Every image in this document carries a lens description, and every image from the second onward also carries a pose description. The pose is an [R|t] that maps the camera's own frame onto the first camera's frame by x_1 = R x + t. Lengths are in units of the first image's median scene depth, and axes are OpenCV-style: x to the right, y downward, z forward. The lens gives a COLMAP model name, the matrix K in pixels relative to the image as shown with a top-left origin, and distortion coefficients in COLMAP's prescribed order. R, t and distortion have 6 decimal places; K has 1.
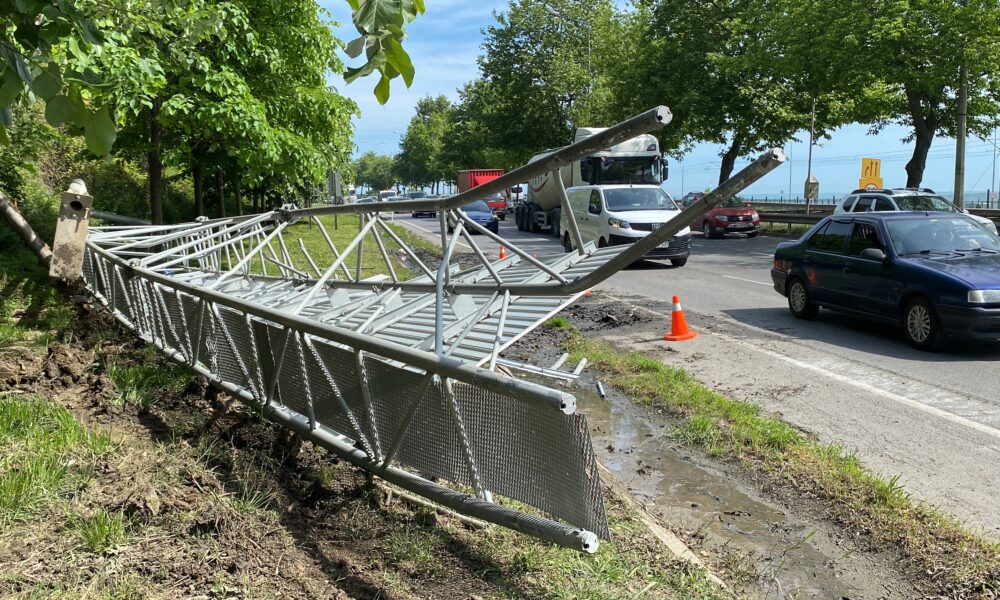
lens RADIAL K [[898.9, 0, 500.0], [0, 898.9, 300.0], [0, 0, 1]] dist [0.149567, -0.253612]
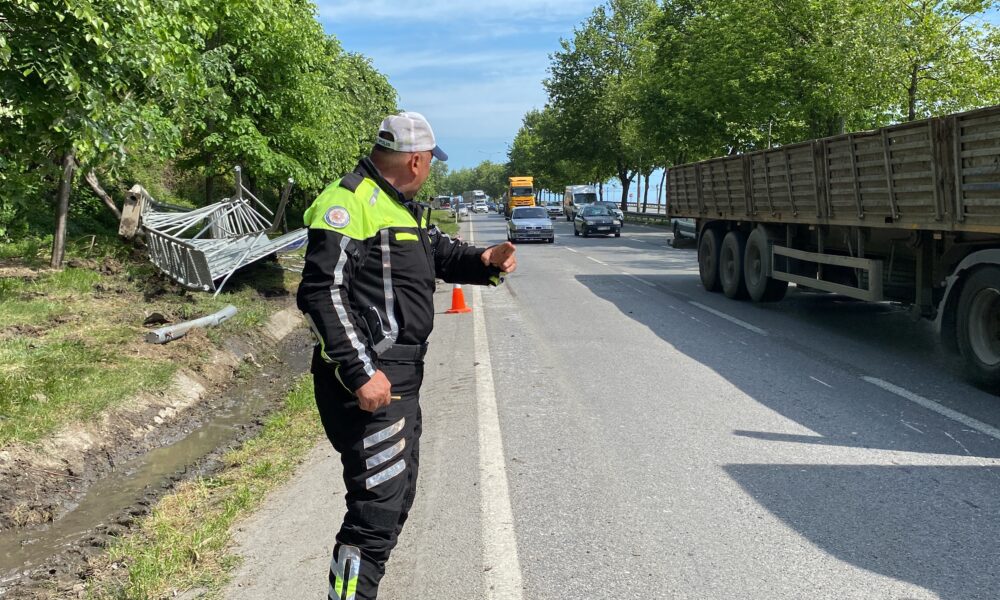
lens RADIAL K [[916.3, 0, 500.0], [0, 916.3, 300.0], [0, 0, 1]] dist [0.173451, -0.521528]
pose [[0.988312, 0.030107, -0.149439, 0.221275], [-0.031747, 0.999459, -0.008605, 0.038156], [0.149100, 0.013249, 0.988733, -0.301133]]
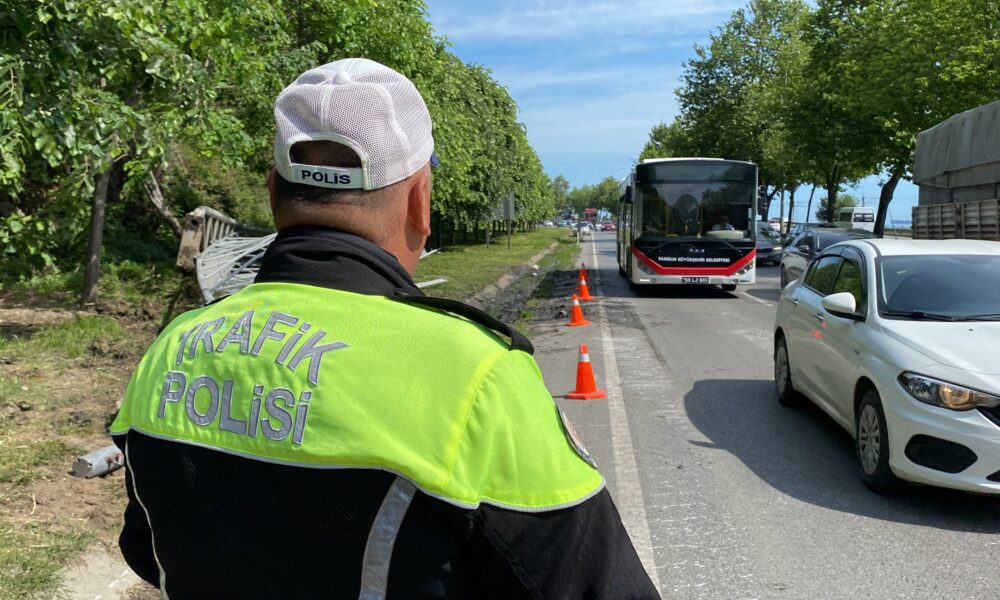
lens RADIAL K [[916.3, 0, 500.0], [0, 916.3, 300.0], [0, 0, 1]] dist [0.173451, -0.521528]
pose [[0.960050, 0.041264, -0.276768, 0.187815], [-0.049093, 0.998565, -0.021414, 0.015329], [0.275487, 0.034146, 0.960698, -0.152251]]
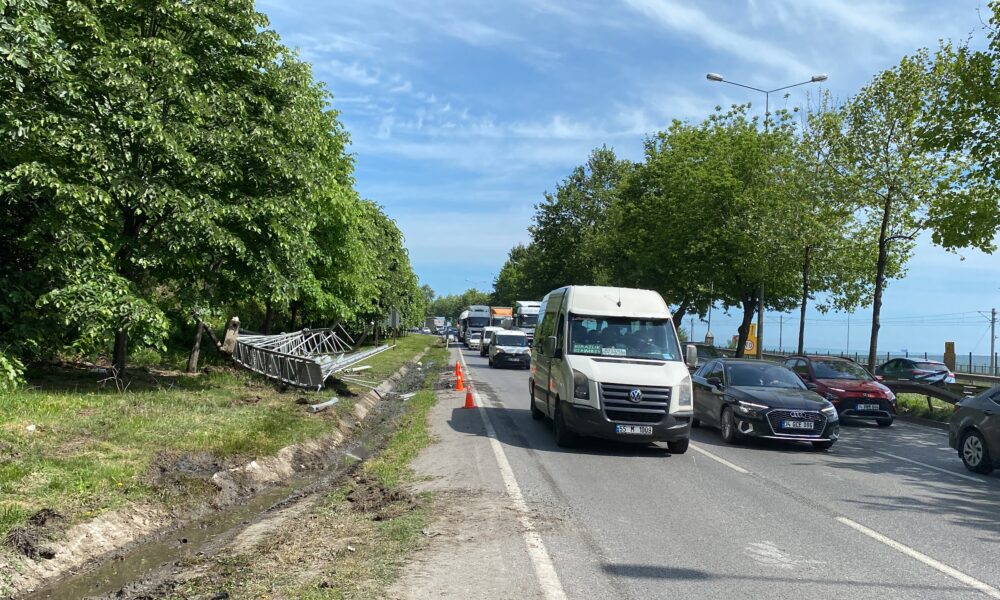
lens RADIAL K [[928.8, 0, 500.0], [0, 928.8, 300.0], [0, 0, 1]] dist [0.064610, -0.002062]
pose [[0.989594, 0.053022, -0.133764, 0.252215], [-0.072447, 0.986803, -0.144817, 0.062039], [0.124320, 0.153001, 0.980375, -0.603267]]
